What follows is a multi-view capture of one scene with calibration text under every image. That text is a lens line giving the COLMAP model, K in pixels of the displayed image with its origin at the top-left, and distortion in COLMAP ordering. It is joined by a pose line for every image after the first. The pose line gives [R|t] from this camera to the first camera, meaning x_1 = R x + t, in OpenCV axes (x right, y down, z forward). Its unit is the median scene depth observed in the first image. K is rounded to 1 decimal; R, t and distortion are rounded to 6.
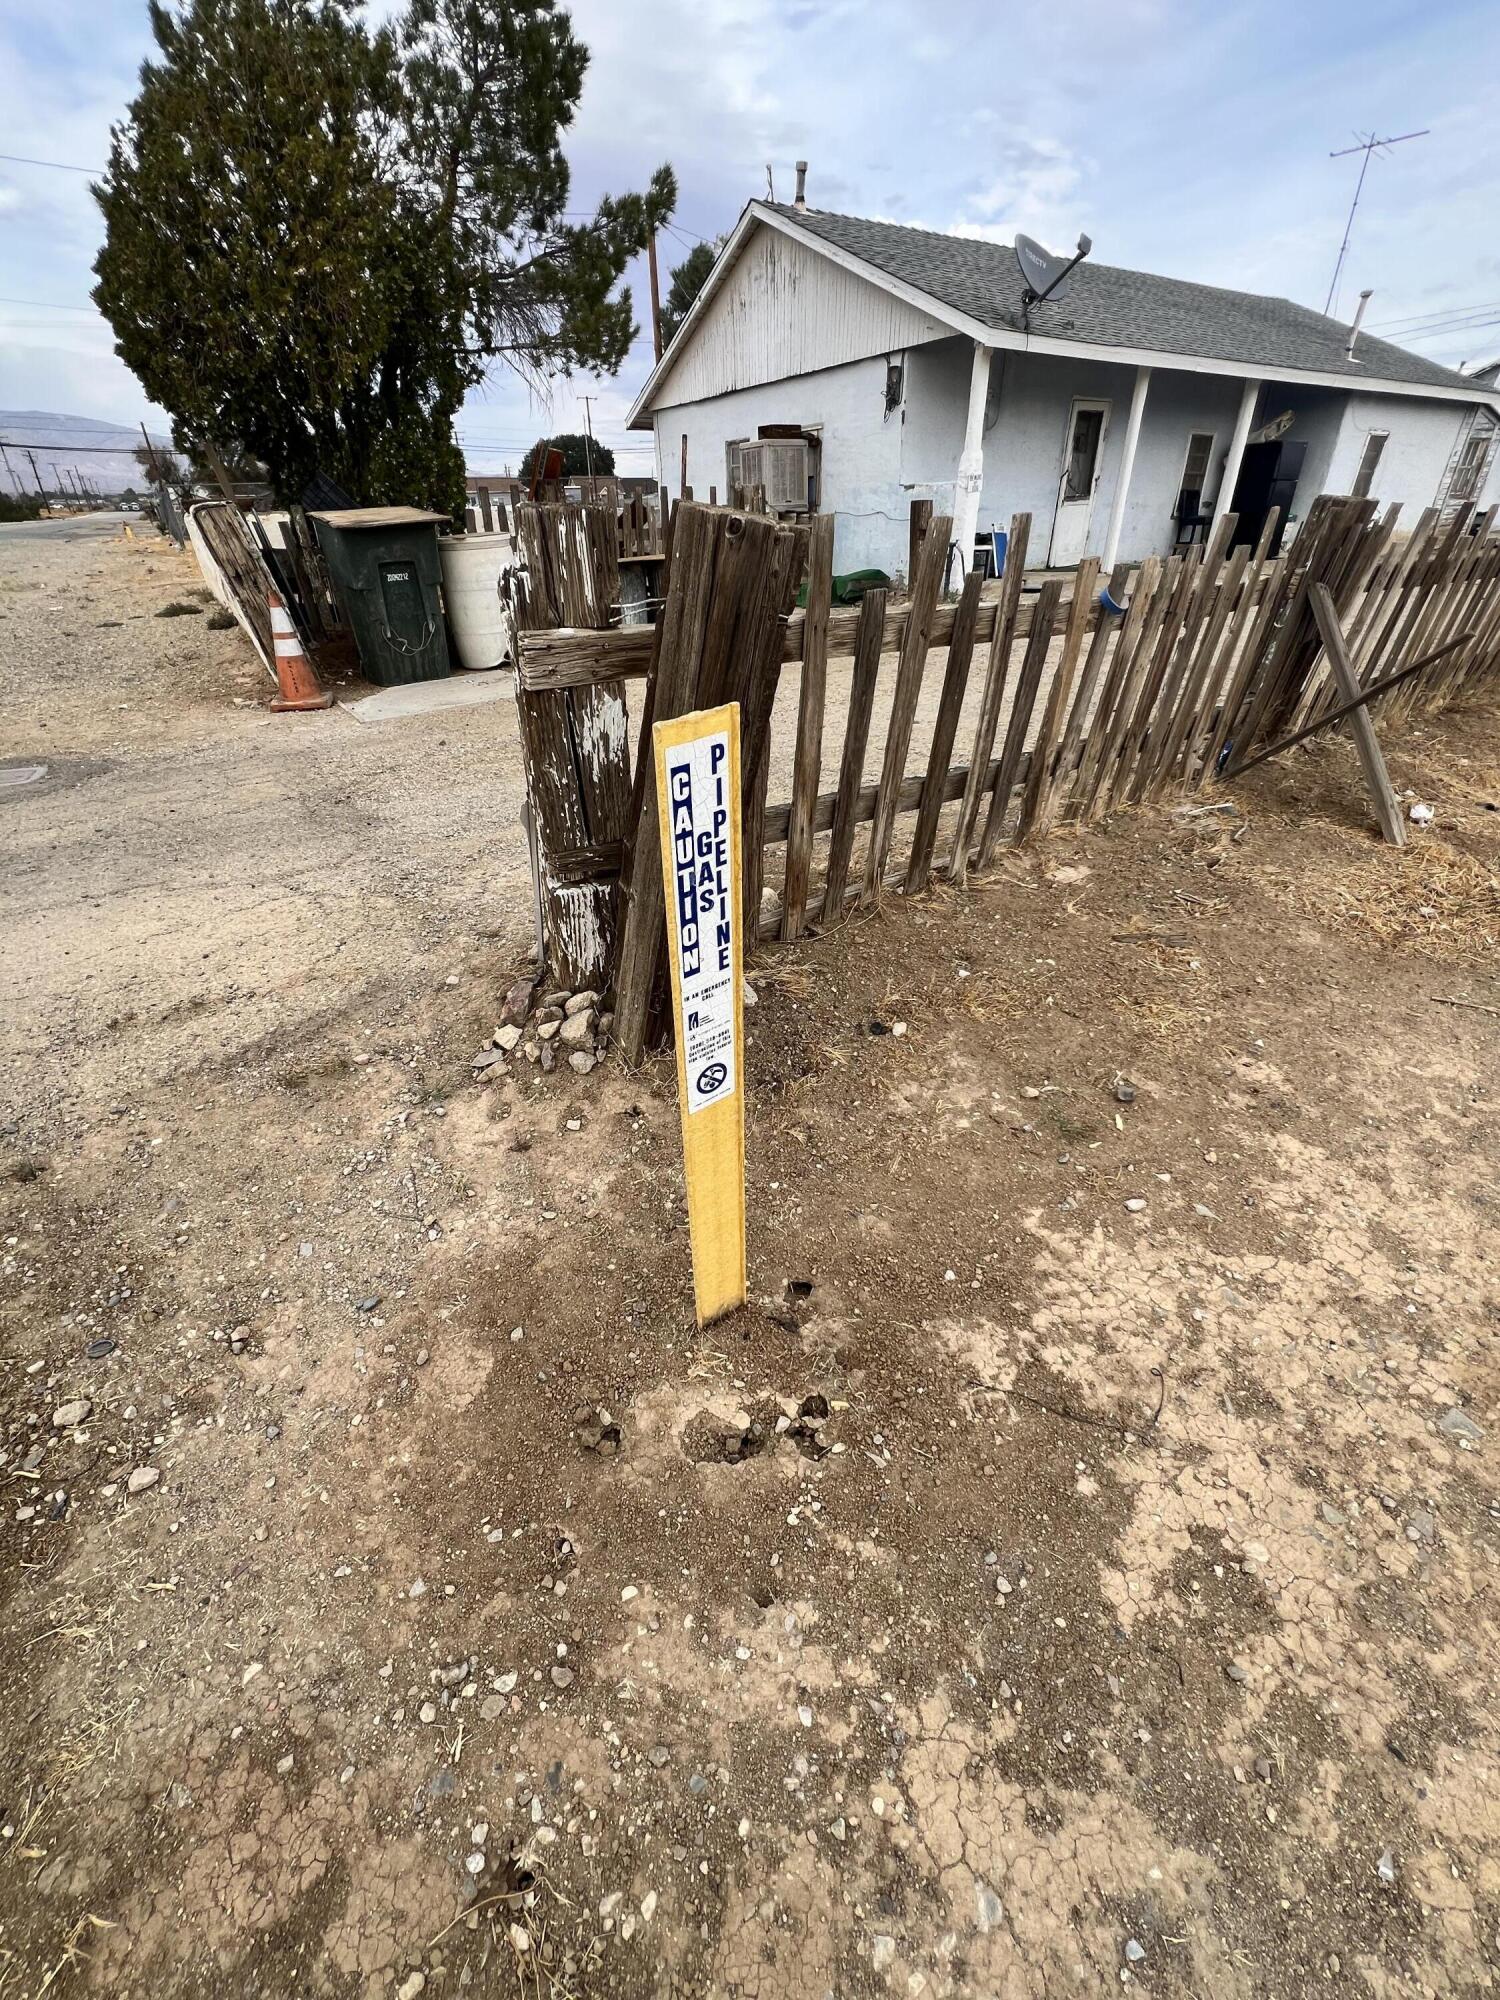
lens RADIAL K [[804.8, 0, 756.6], [0, 804.8, 1000.5], [0, 0, 1]] dist [-0.000723, 0.000071]
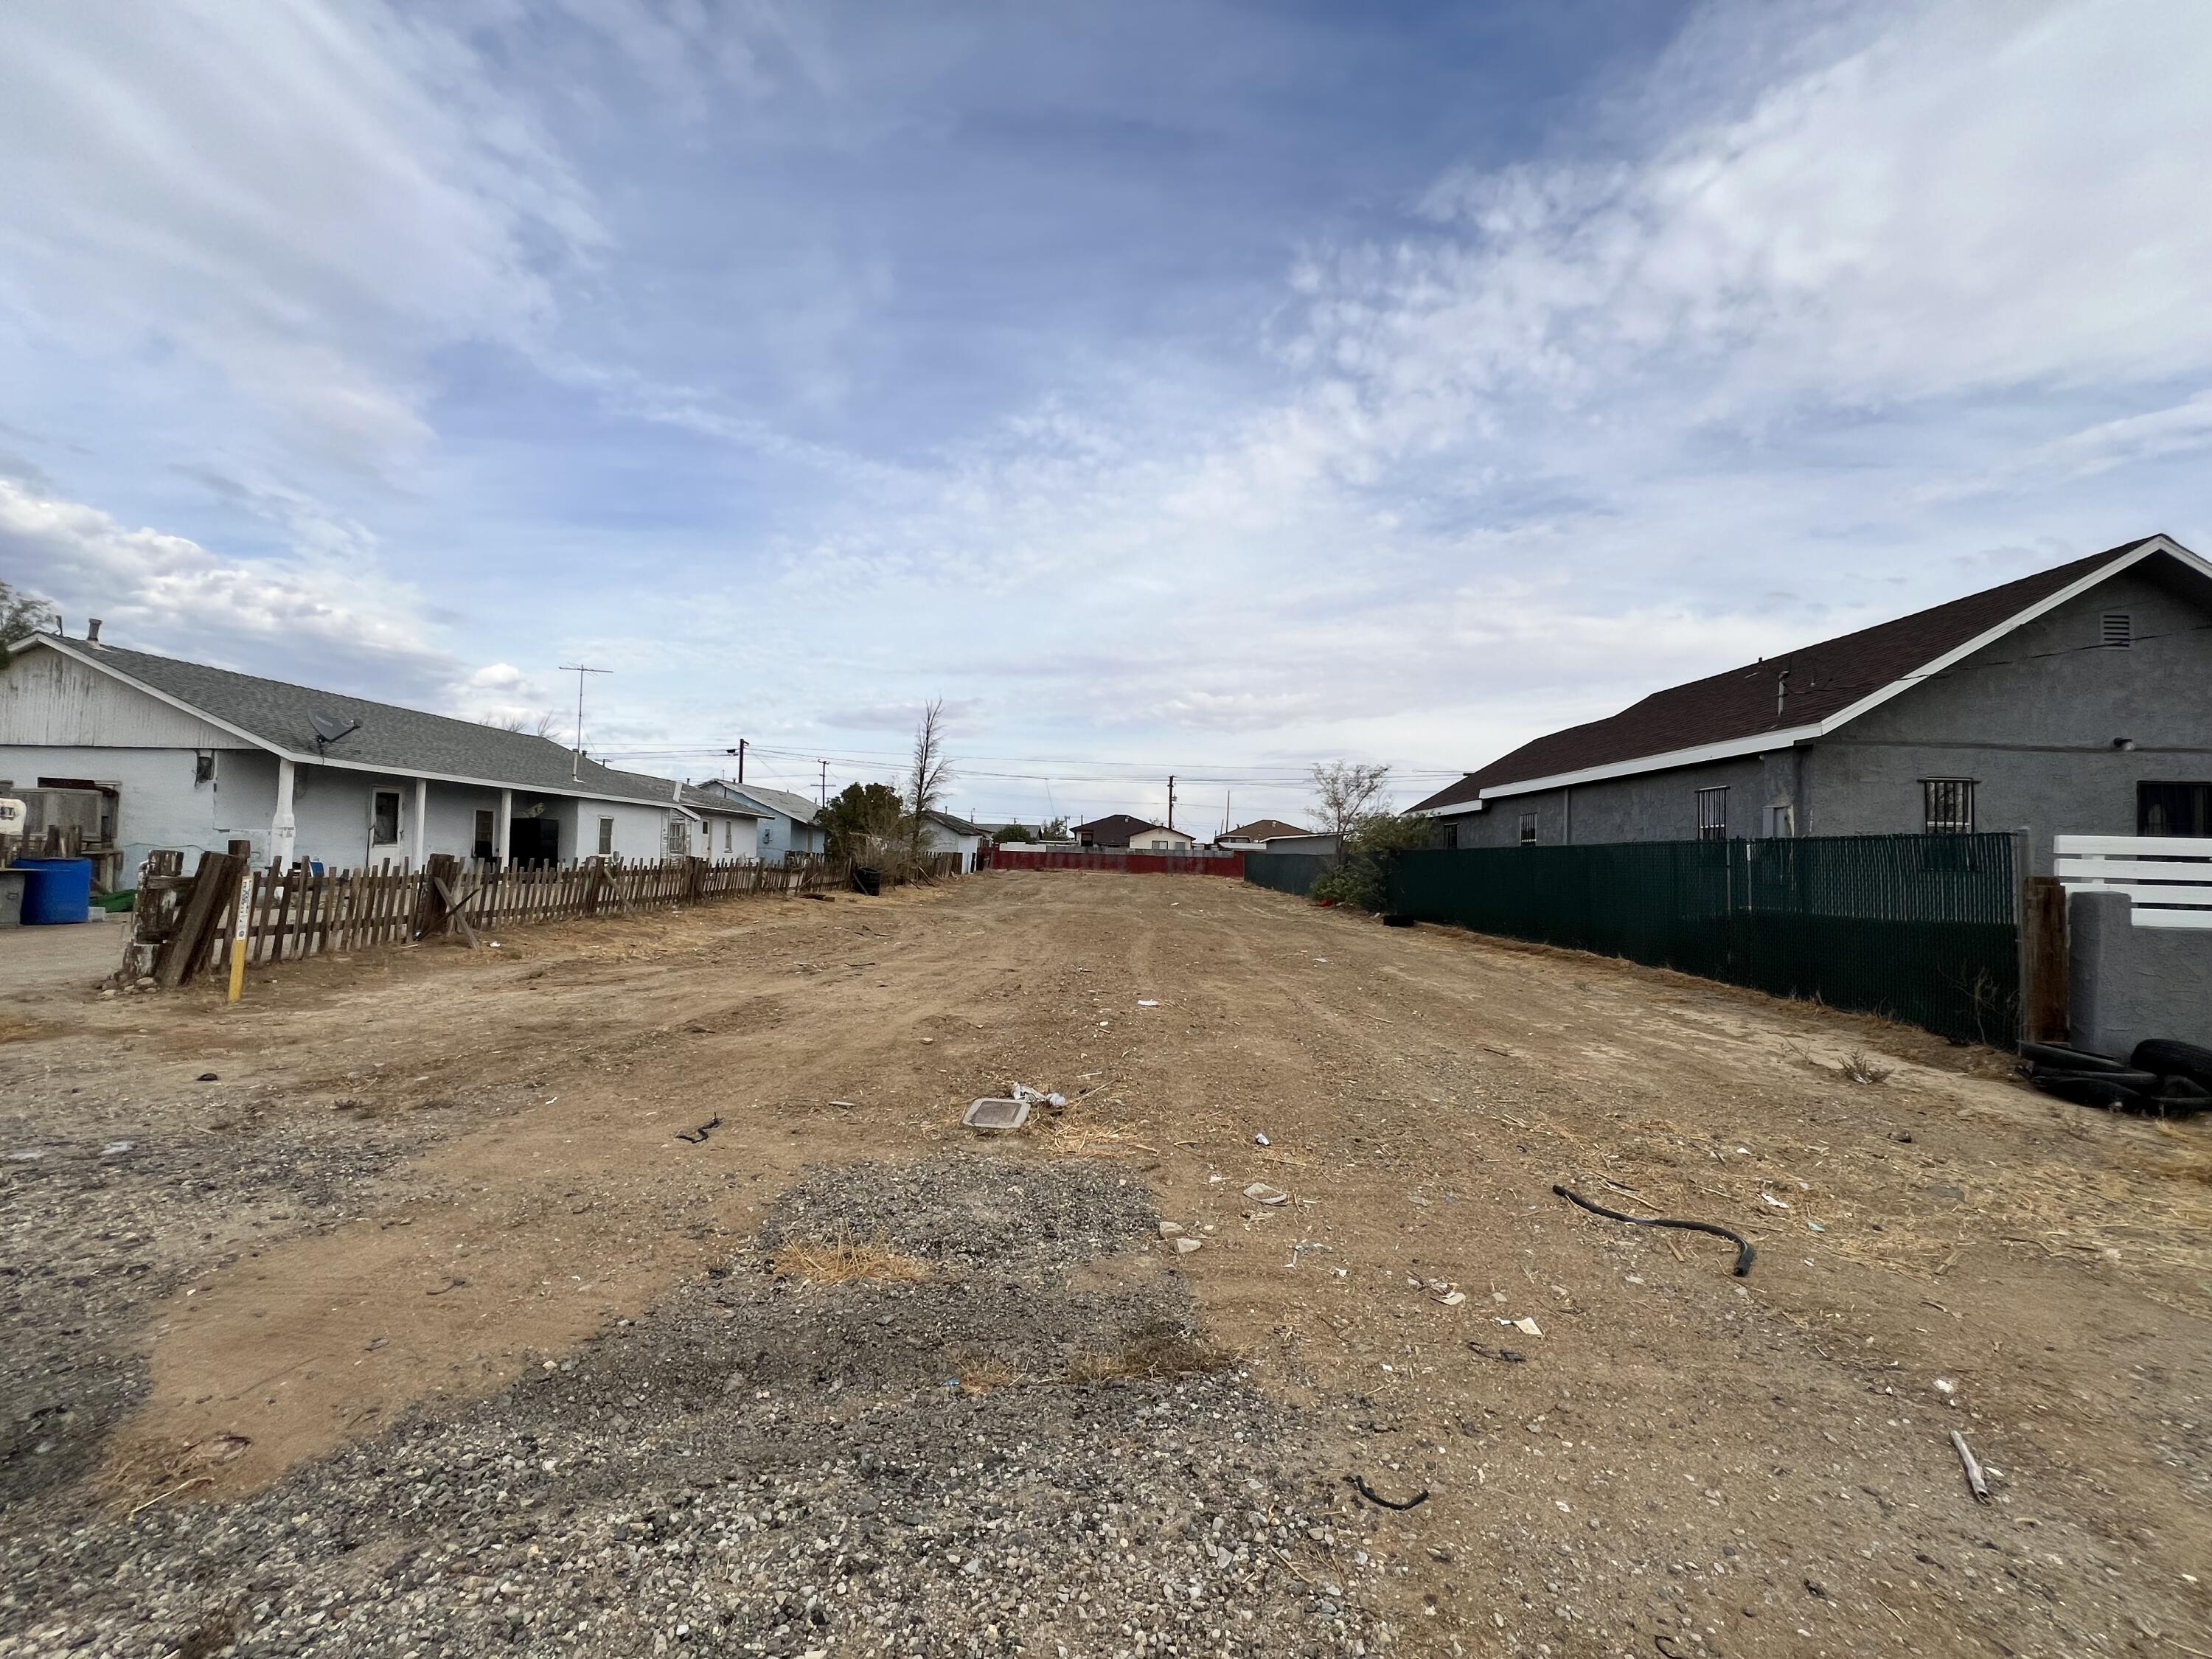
lens RADIAL K [[881.2, 0, 1115.2], [0, 881.2, 831.4], [0, 0, 1]] dist [-0.001675, -0.000056]
pose [[0.555902, 0.055382, 0.829401, -0.193349], [0.398012, 0.858233, -0.324073, 0.415597], [-0.729767, 0.510264, 0.455051, -0.726216]]
